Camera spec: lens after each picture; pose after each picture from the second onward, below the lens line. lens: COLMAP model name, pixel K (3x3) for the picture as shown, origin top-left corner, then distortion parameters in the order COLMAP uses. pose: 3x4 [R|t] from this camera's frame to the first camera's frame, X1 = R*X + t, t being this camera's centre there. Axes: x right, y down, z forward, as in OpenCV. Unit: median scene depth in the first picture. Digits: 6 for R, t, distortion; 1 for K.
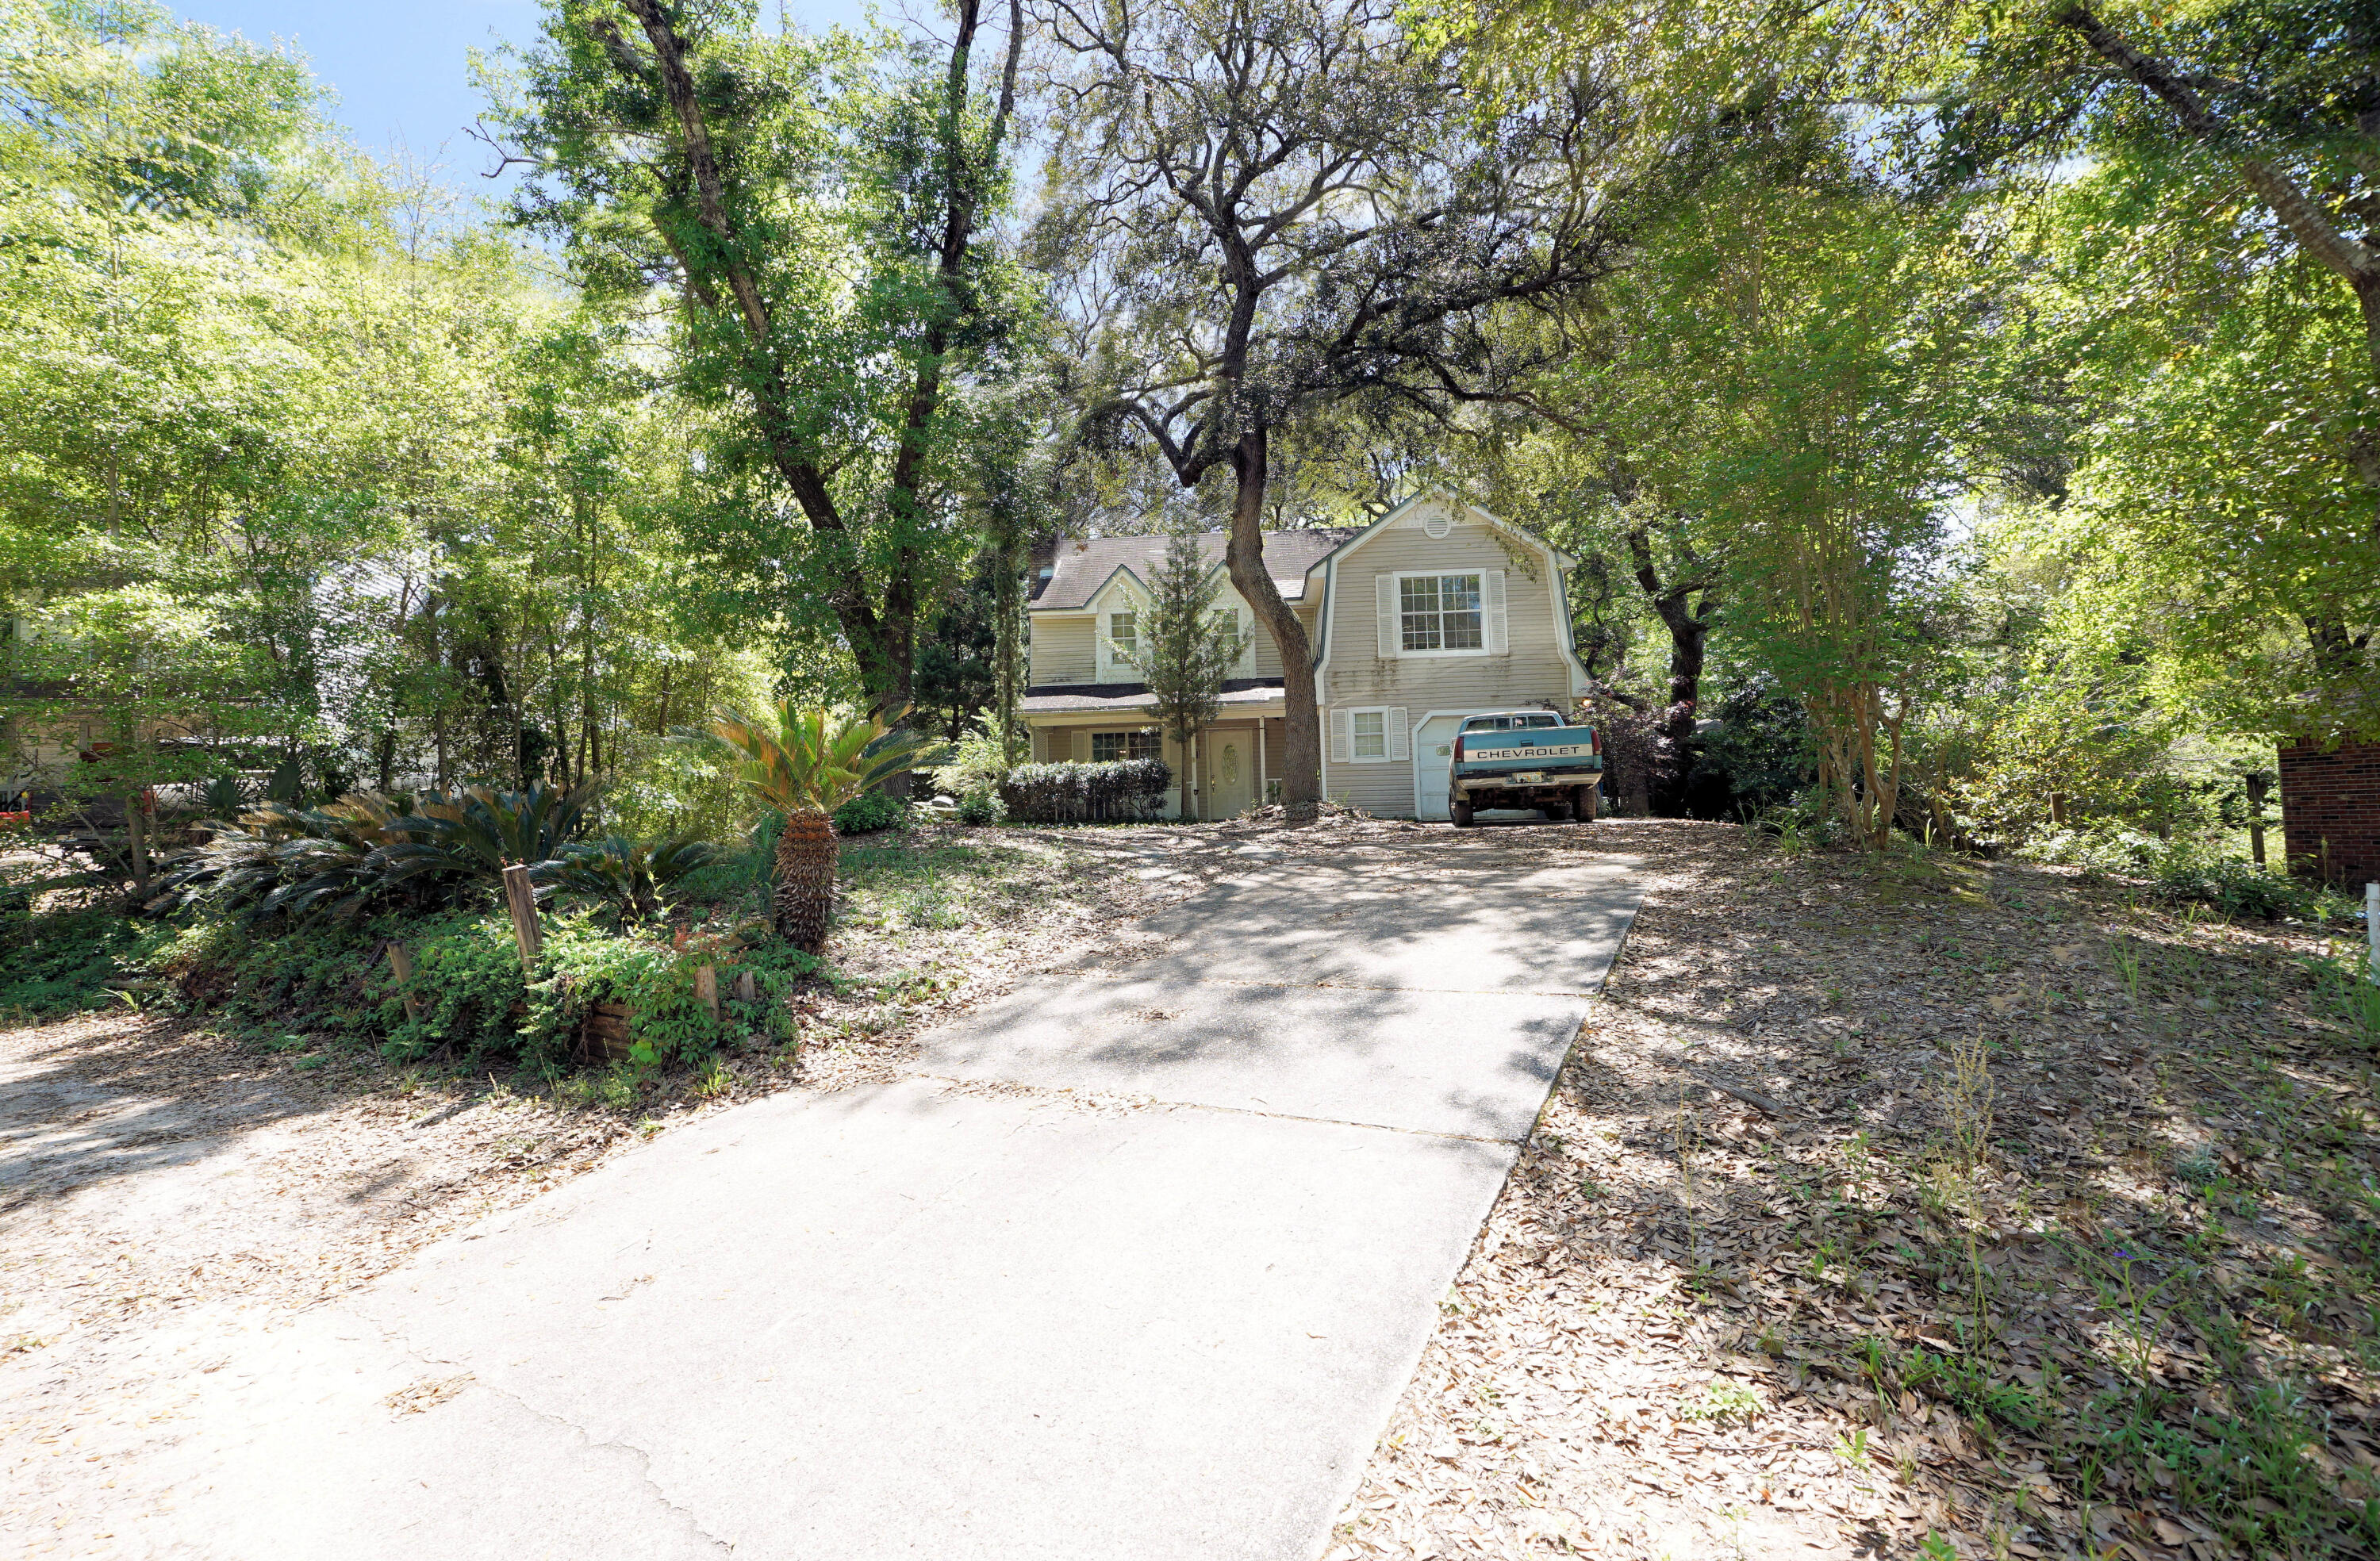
lens RADIAL K [[1070.9, 0, 1190.0], [0, 1070.9, 780.5], [0, 0, 1]] dist [0.002024, 0.000227]
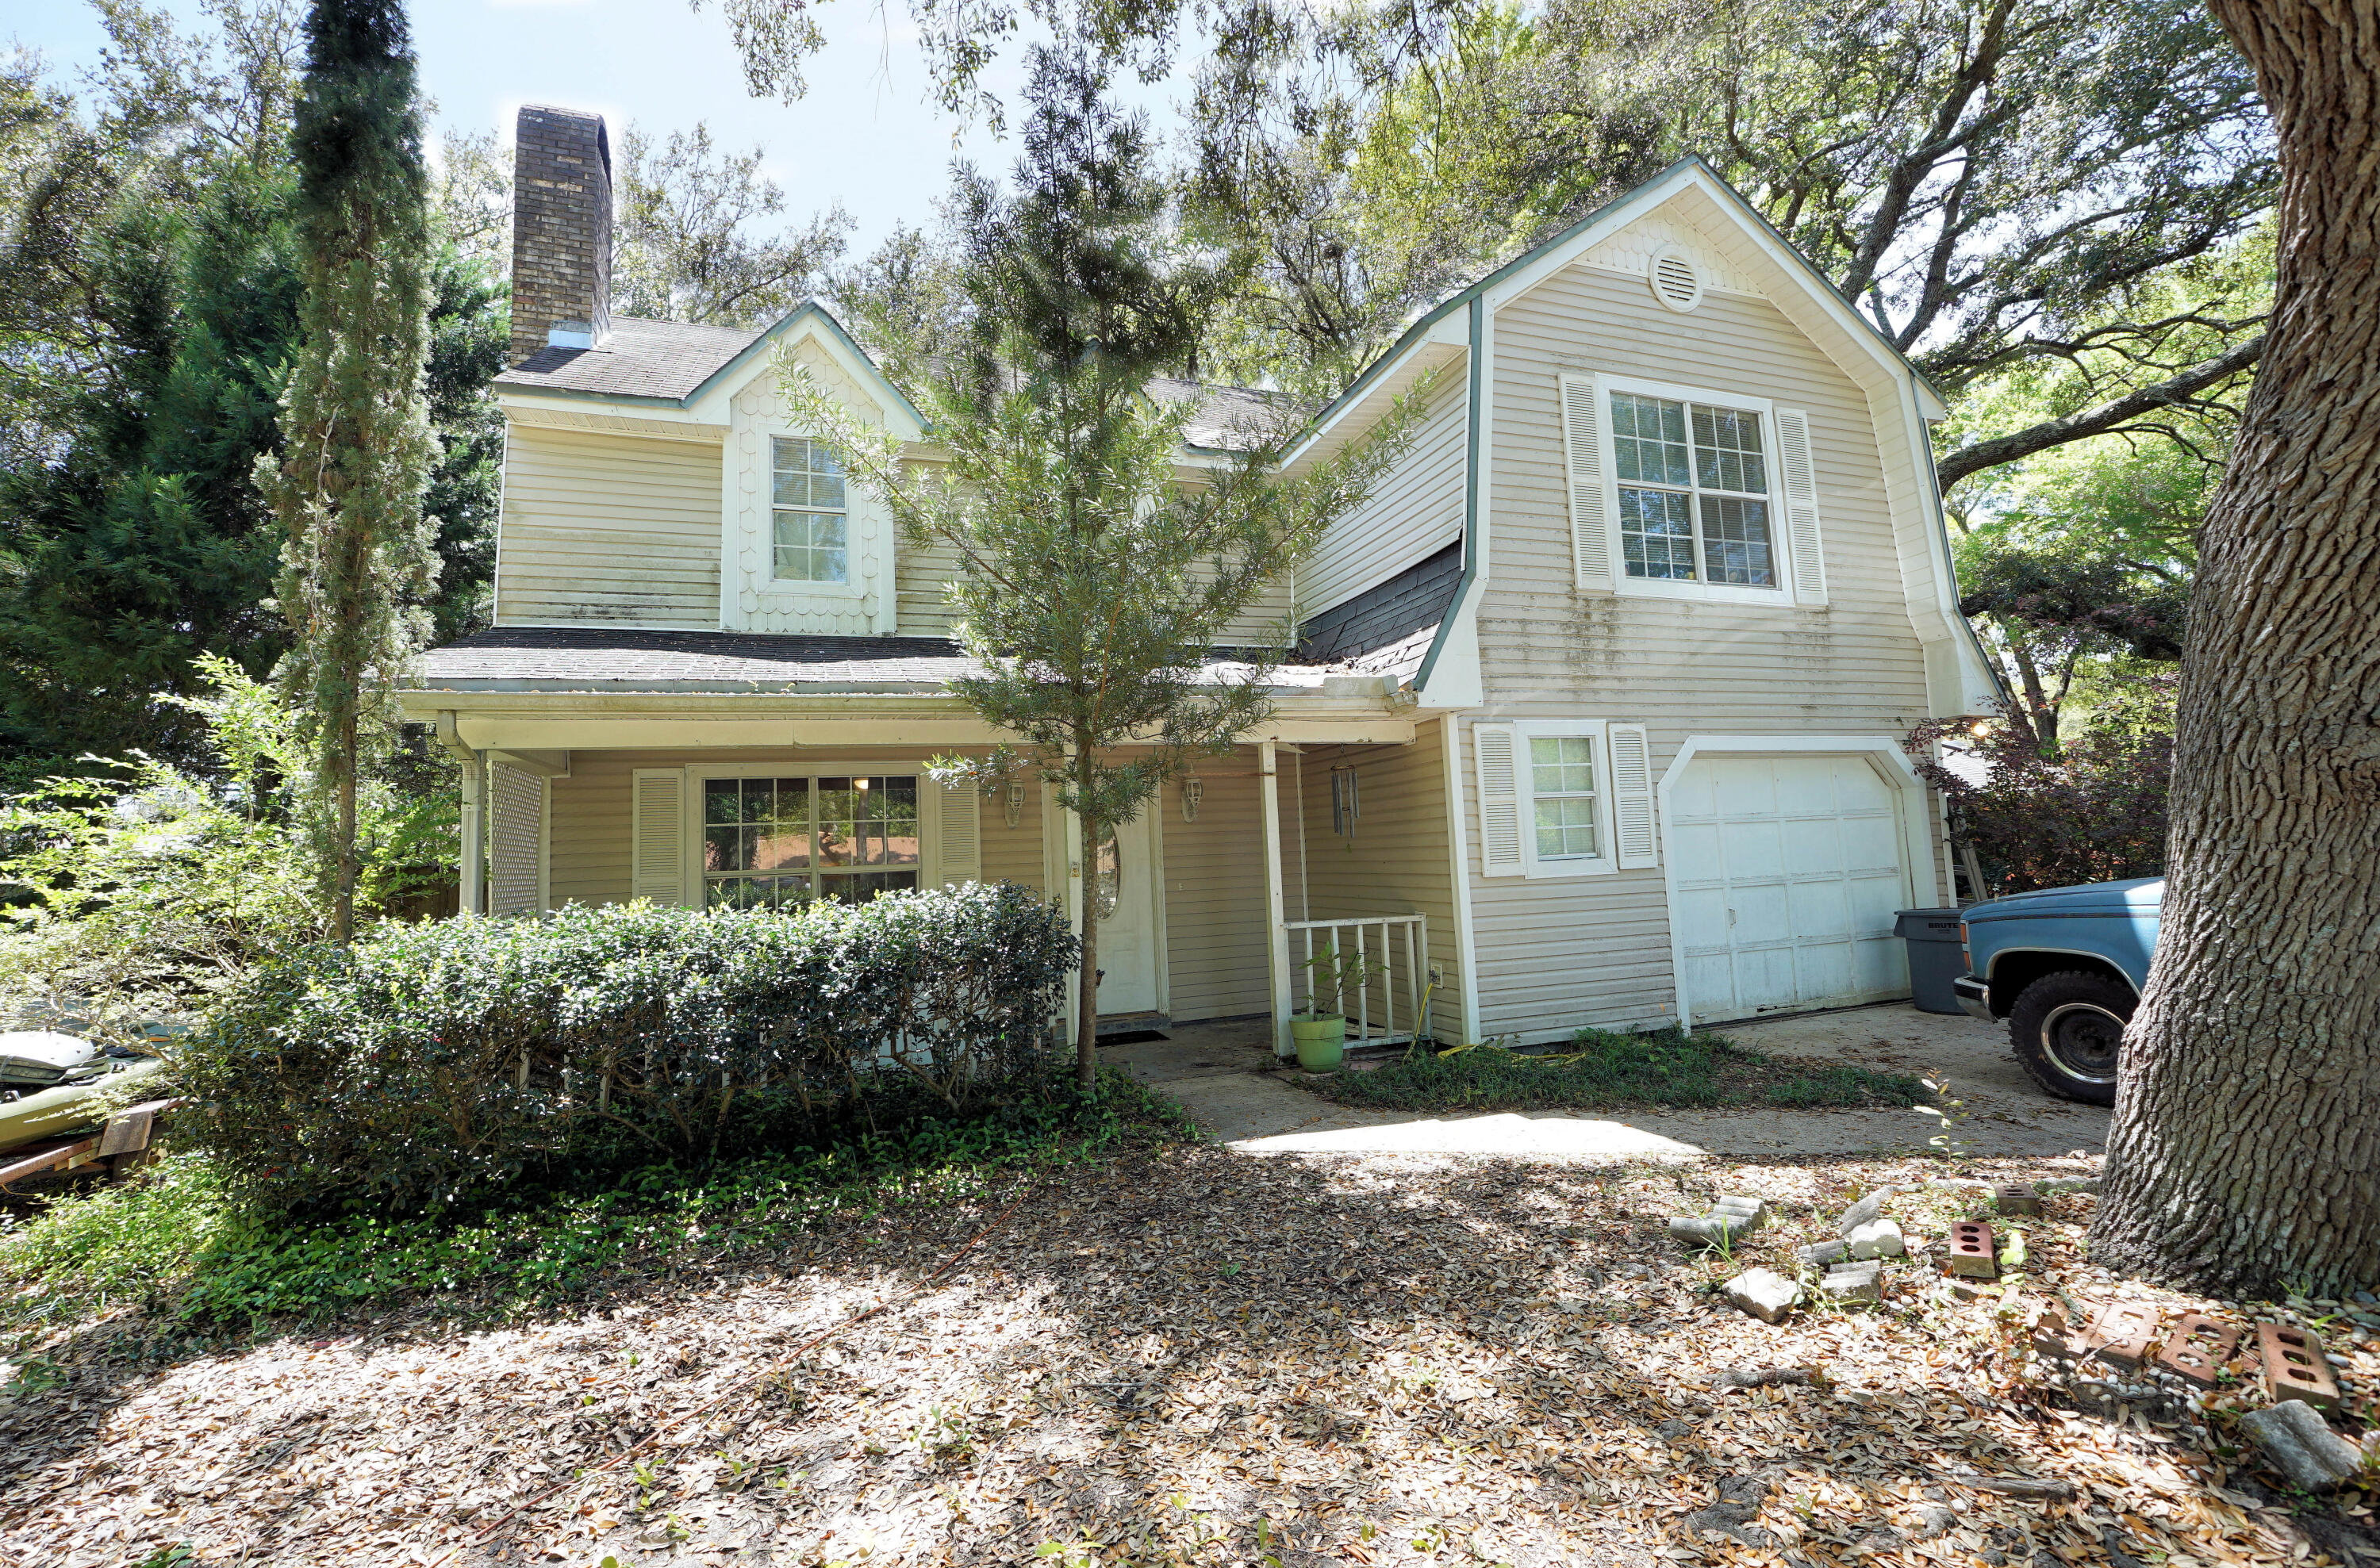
lens RADIAL K [[1099.5, 0, 1191.4], [0, 1099.5, 756.9], [0, 0, 1]] dist [-0.000667, -0.000017]
pose [[0.930412, 0.026380, 0.365564, -0.083726], [-0.003736, 0.998037, -0.062512, -0.033108], [-0.366495, 0.056796, 0.928685, 0.698049]]
